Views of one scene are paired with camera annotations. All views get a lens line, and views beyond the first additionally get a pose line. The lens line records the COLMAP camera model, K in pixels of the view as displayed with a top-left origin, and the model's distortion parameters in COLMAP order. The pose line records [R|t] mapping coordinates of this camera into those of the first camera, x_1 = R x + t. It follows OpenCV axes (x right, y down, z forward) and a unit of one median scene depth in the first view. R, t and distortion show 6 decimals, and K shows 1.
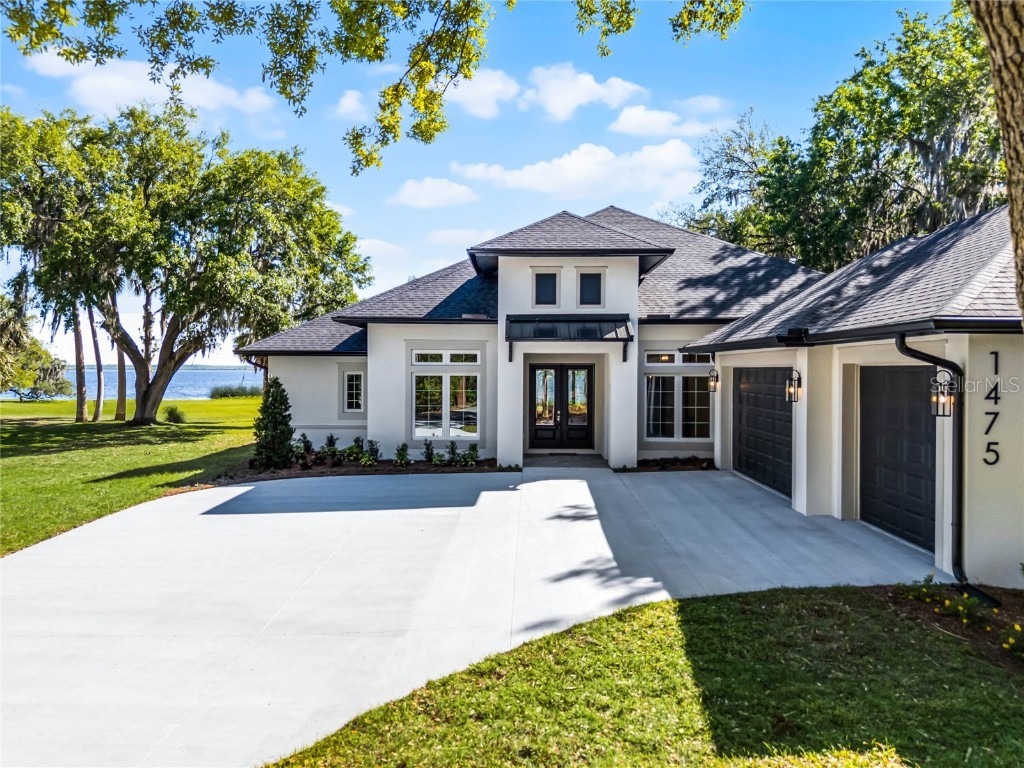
lens RADIAL K [[724.8, 0, 512.0], [0, 724.8, 384.0], [0, 0, 1]] dist [-0.003392, -0.002266]
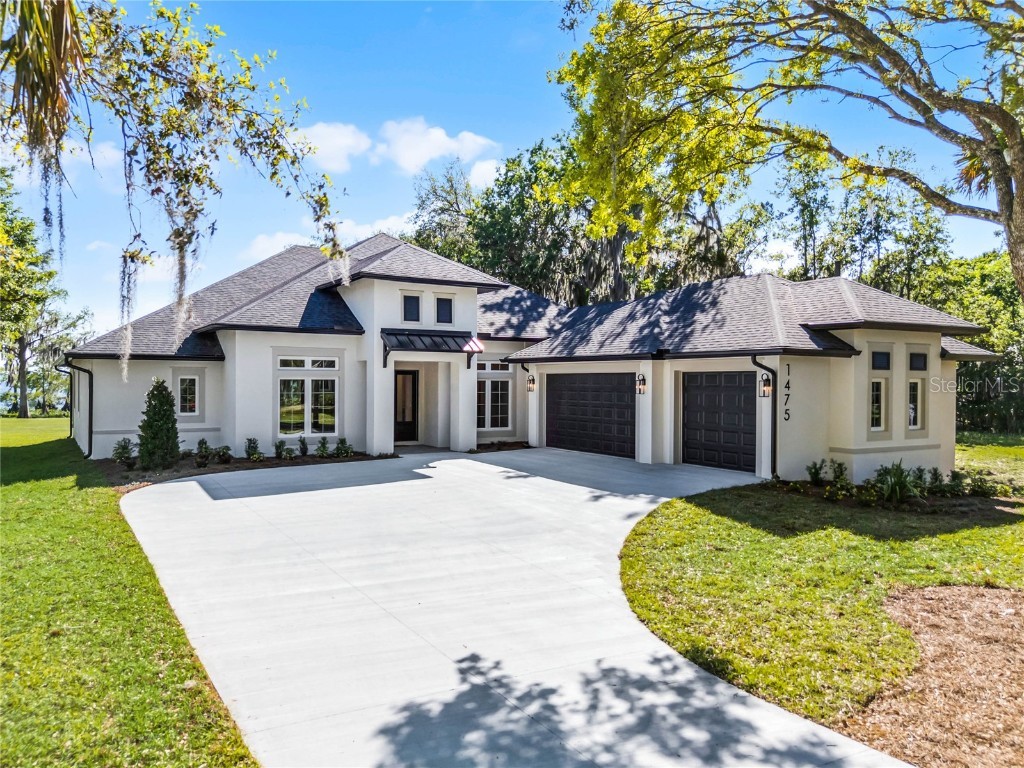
lens RADIAL K [[724.8, 0, 512.0], [0, 724.8, 384.0], [0, 0, 1]] dist [-0.003392, -0.002266]
pose [[0.854938, -0.000560, 0.518731, -0.435666], [0.007453, 0.999909, -0.011205, 0.011524], [-0.518677, 0.013446, 0.854864, -0.135142]]
